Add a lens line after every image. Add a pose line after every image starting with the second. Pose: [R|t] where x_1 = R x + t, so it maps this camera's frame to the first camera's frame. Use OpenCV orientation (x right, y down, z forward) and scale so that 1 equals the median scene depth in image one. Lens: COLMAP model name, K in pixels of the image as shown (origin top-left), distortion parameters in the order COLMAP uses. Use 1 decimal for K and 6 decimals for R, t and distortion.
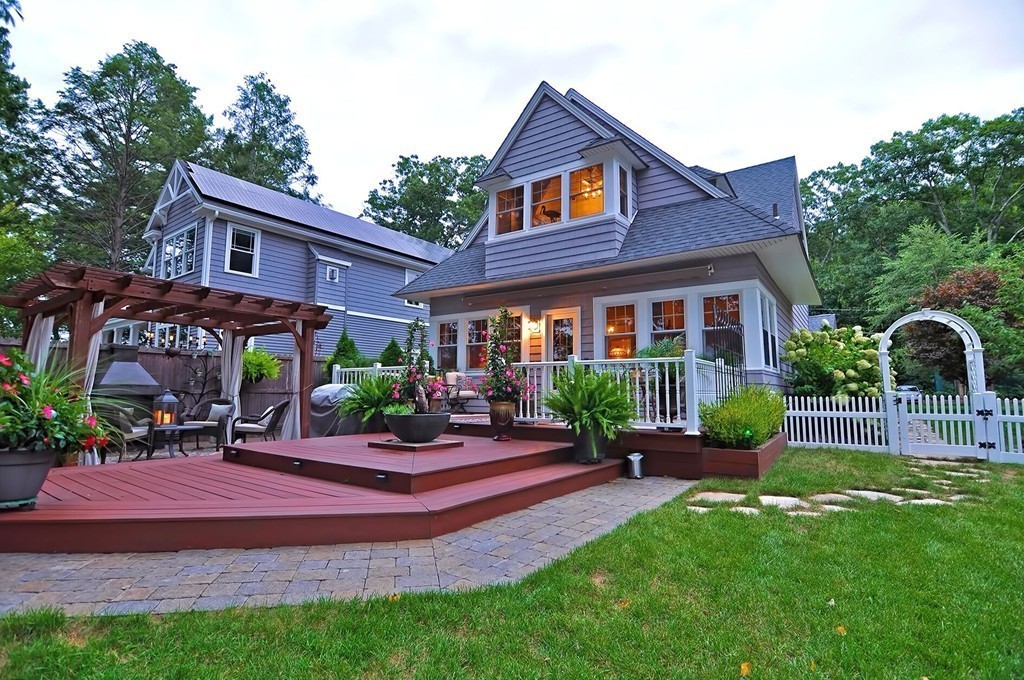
lens RADIAL K [[498.7, 0, 511.9], [0, 498.7, 336.4], [0, 0, 1]] dist [-0.020600, -0.001054]
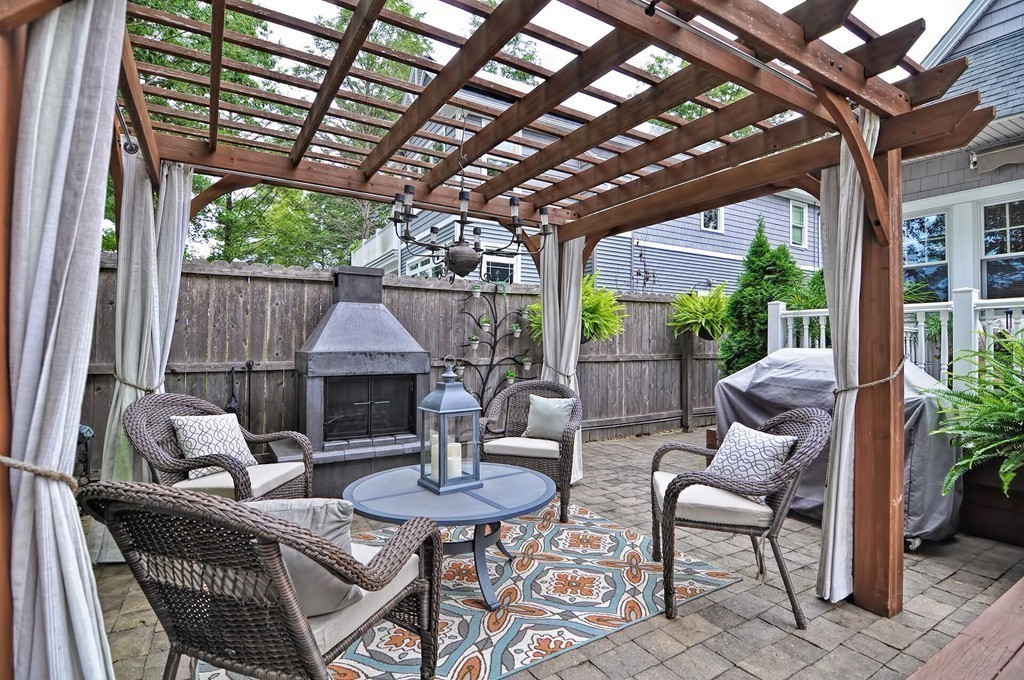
lens RADIAL K [[498.7, 0, 515.2], [0, 498.7, 341.6], [0, 0, 1]] dist [-0.020600, -0.001054]
pose [[0.918034, 0.001710, -0.396499, -0.422404], [0.038512, 0.994878, 0.093460, 0.045838], [0.394628, -0.101069, 0.913266, 0.567664]]
